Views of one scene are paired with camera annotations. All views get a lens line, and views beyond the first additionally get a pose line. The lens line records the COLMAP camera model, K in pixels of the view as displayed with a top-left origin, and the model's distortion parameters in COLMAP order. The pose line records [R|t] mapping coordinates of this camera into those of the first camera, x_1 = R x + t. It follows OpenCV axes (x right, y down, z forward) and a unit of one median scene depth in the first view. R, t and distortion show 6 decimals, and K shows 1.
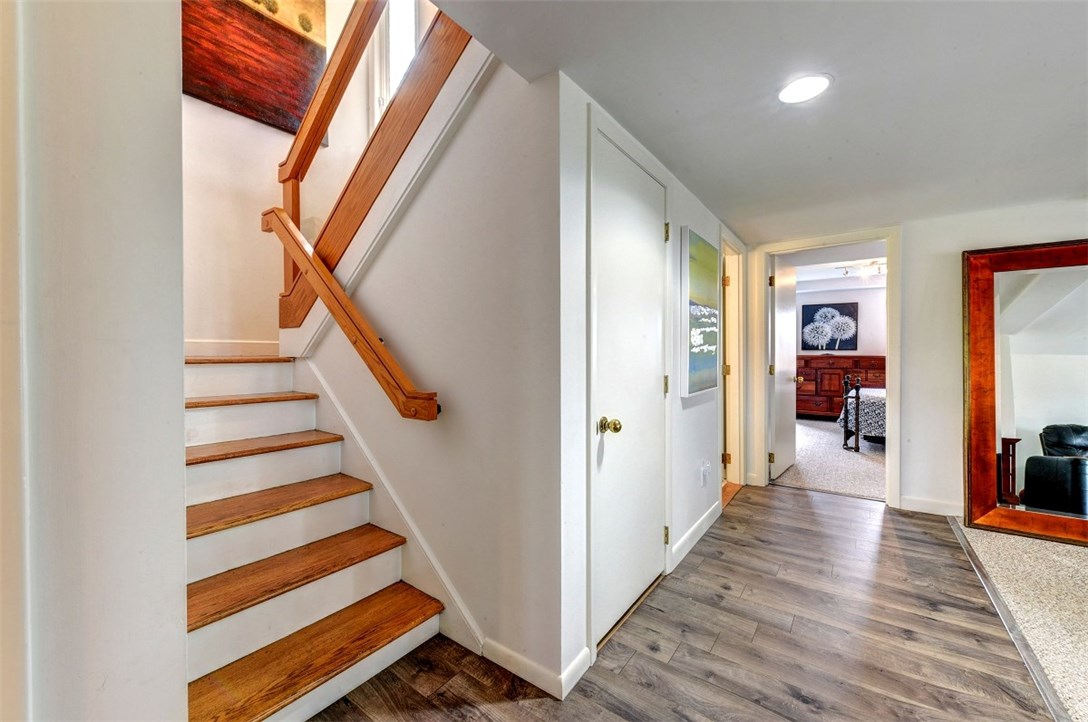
lens RADIAL K [[434.5, 0, 541.0], [0, 434.5, 355.0], [0, 0, 1]] dist [-0.000280, -0.000065]
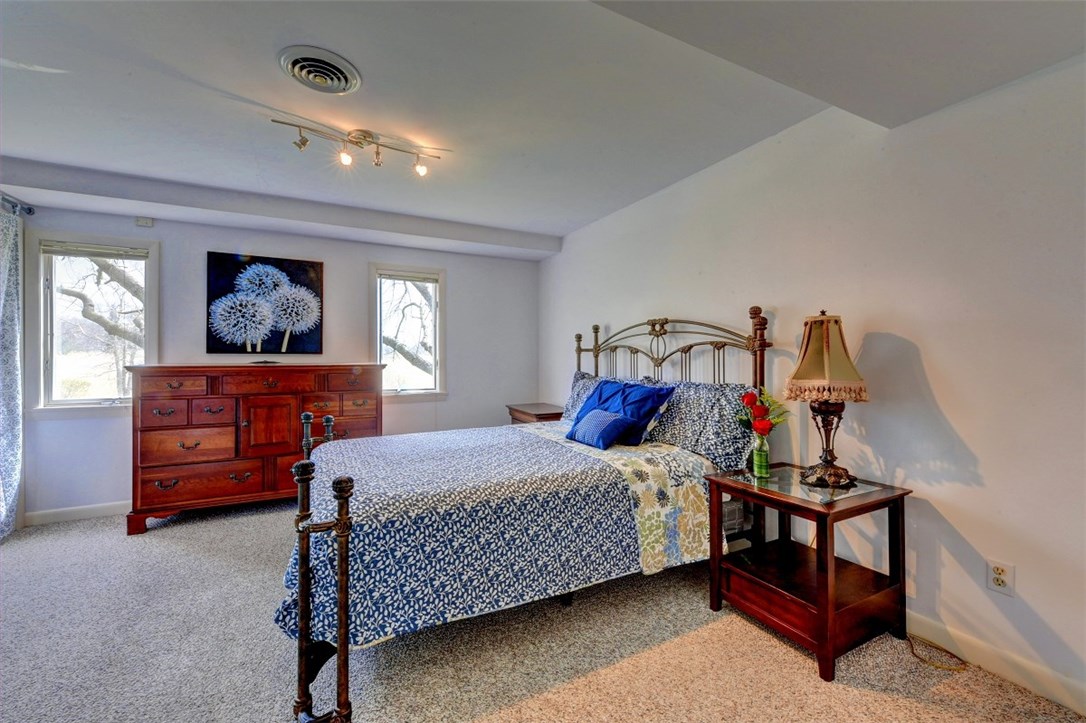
lens RADIAL K [[424.4, 0, 539.0], [0, 424.4, 357.3], [0, 0, 1]] dist [0.006761, -0.000893]
pose [[0.432196, 0.001967, 0.901778, 0.375380], [0.008990, 0.999939, -0.006490, -0.001322], [-0.901735, 0.010912, 0.432151, 0.537416]]
